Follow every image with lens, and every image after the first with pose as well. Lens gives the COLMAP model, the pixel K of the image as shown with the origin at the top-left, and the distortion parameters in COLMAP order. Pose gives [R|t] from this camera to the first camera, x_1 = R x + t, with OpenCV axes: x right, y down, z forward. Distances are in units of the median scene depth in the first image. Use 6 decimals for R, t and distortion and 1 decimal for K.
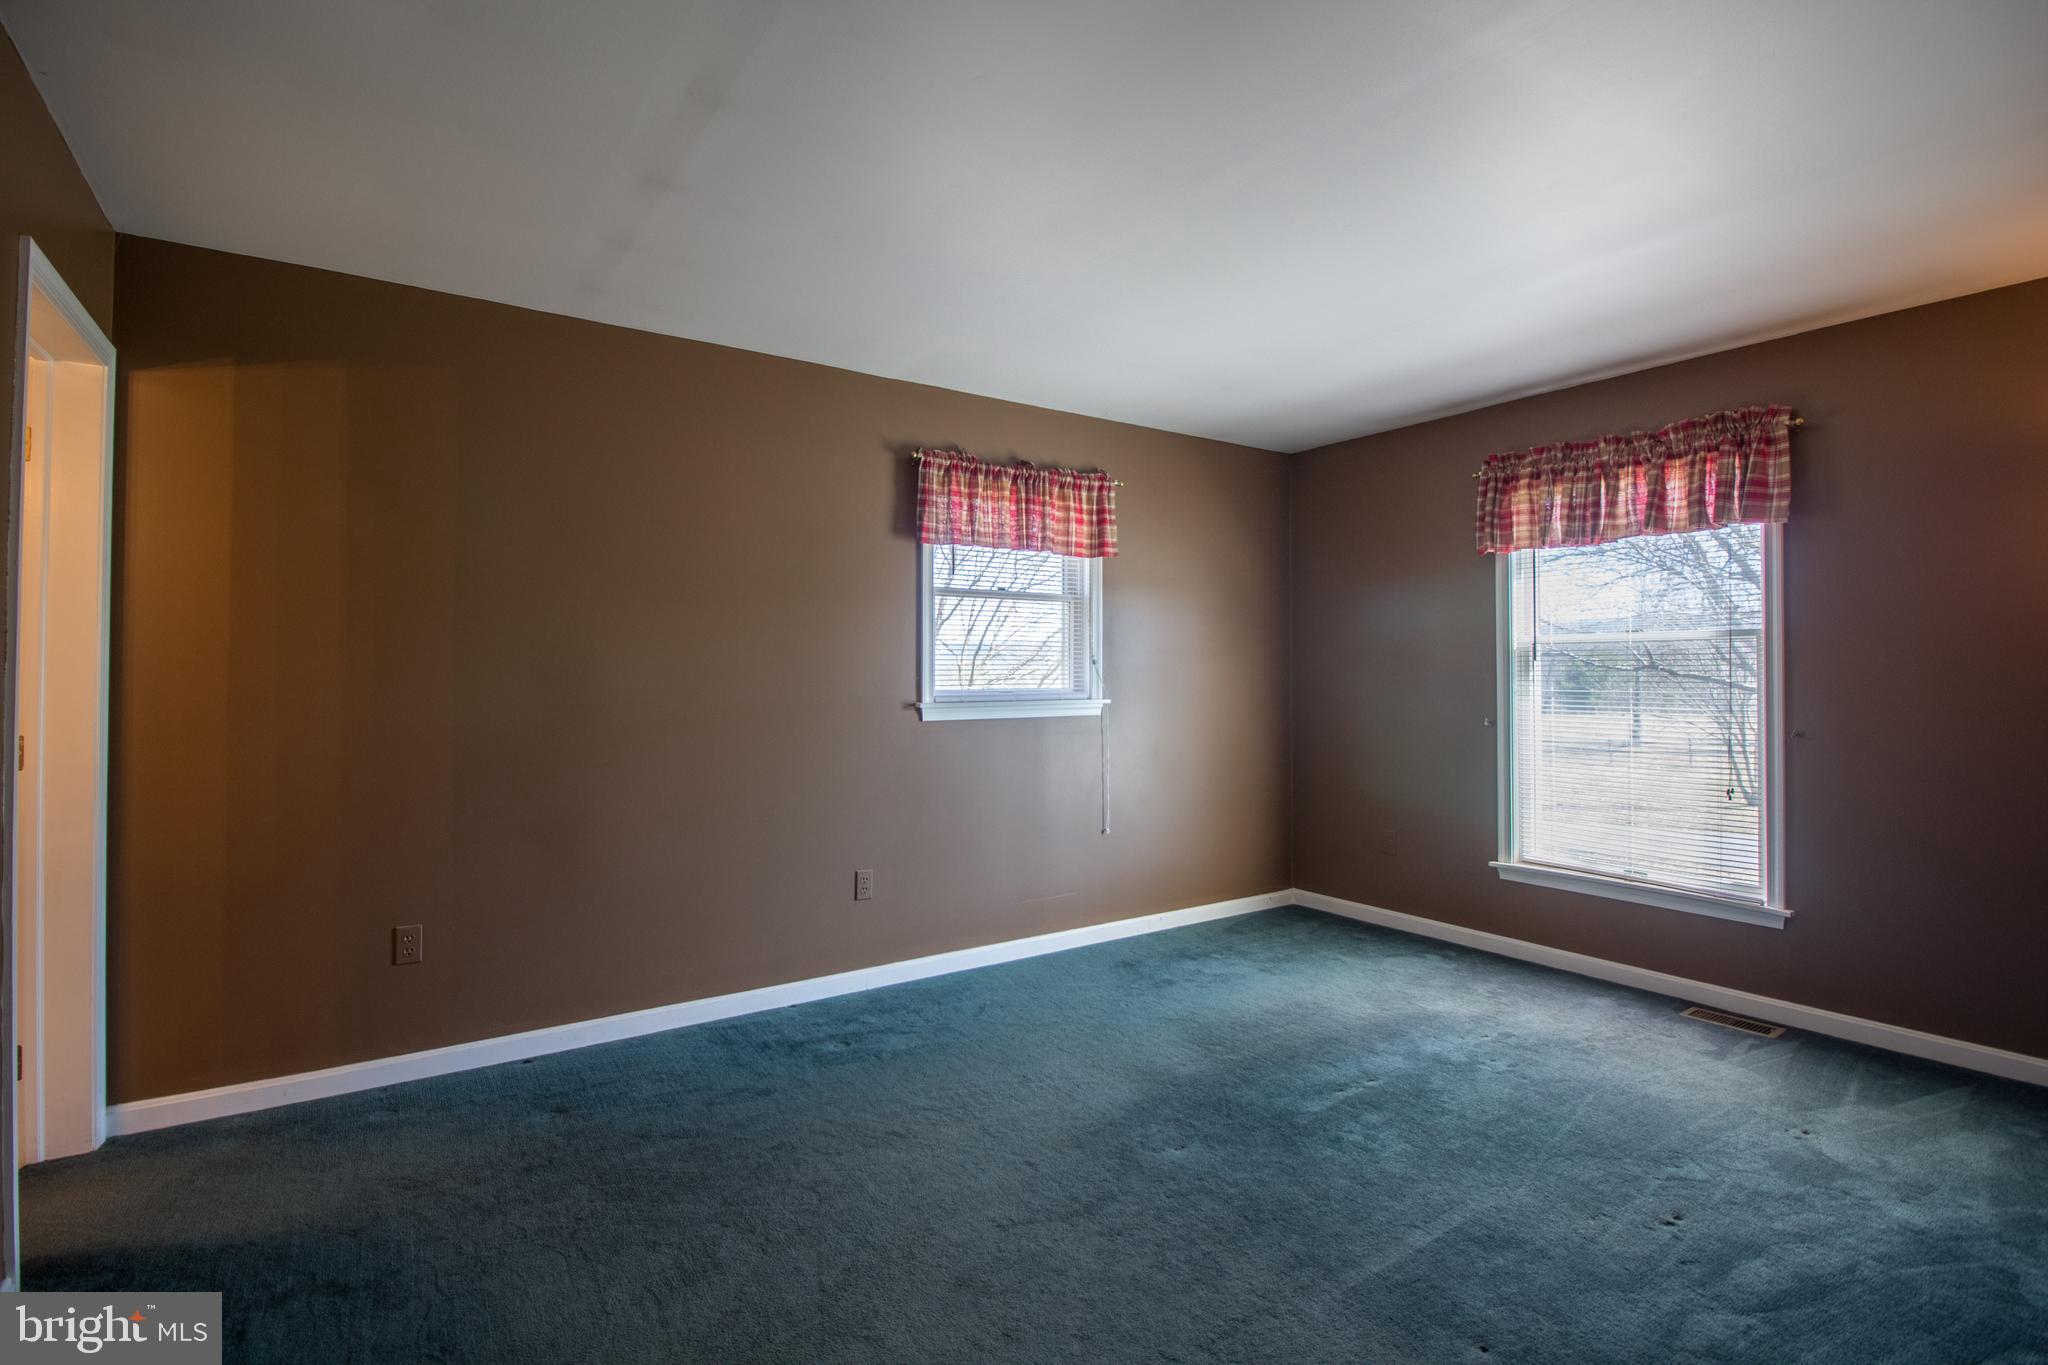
lens RADIAL K [[951.5, 0, 1003.8], [0, 951.5, 654.5], [0, 0, 1]] dist [0.000770, -0.013133]
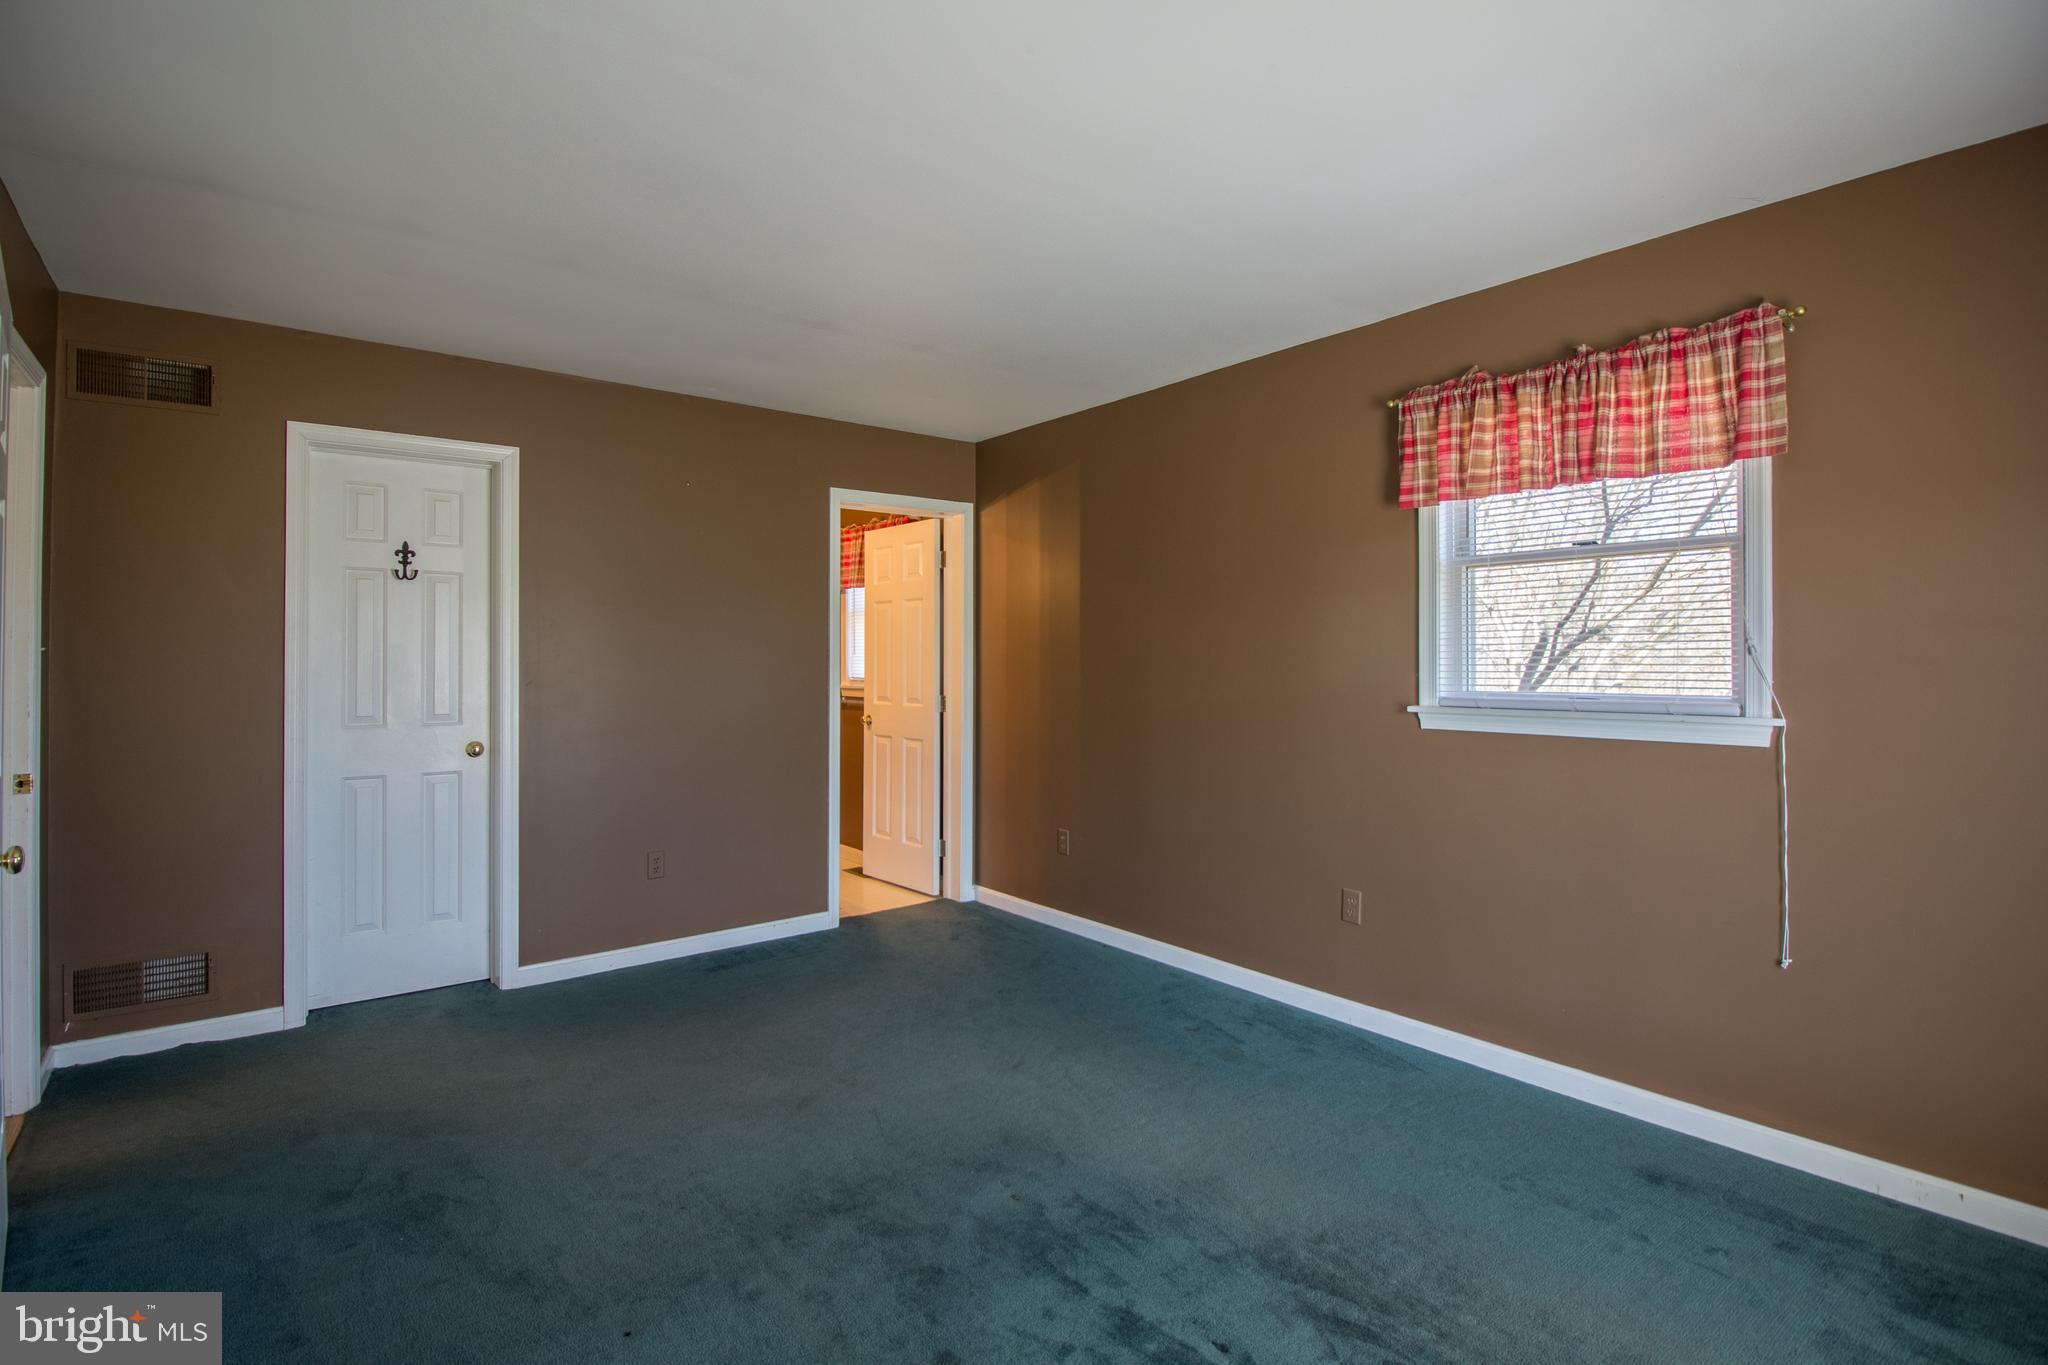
lens RADIAL K [[951.5, 0, 1003.8], [0, 951.5, 654.5], [0, 0, 1]] dist [0.000770, -0.013133]
pose [[0.086281, -0.005051, -0.996258, 0.661727], [0.024341, 0.999699, -0.002960, 0.001296], [0.995973, -0.023995, 0.086378, 0.561779]]
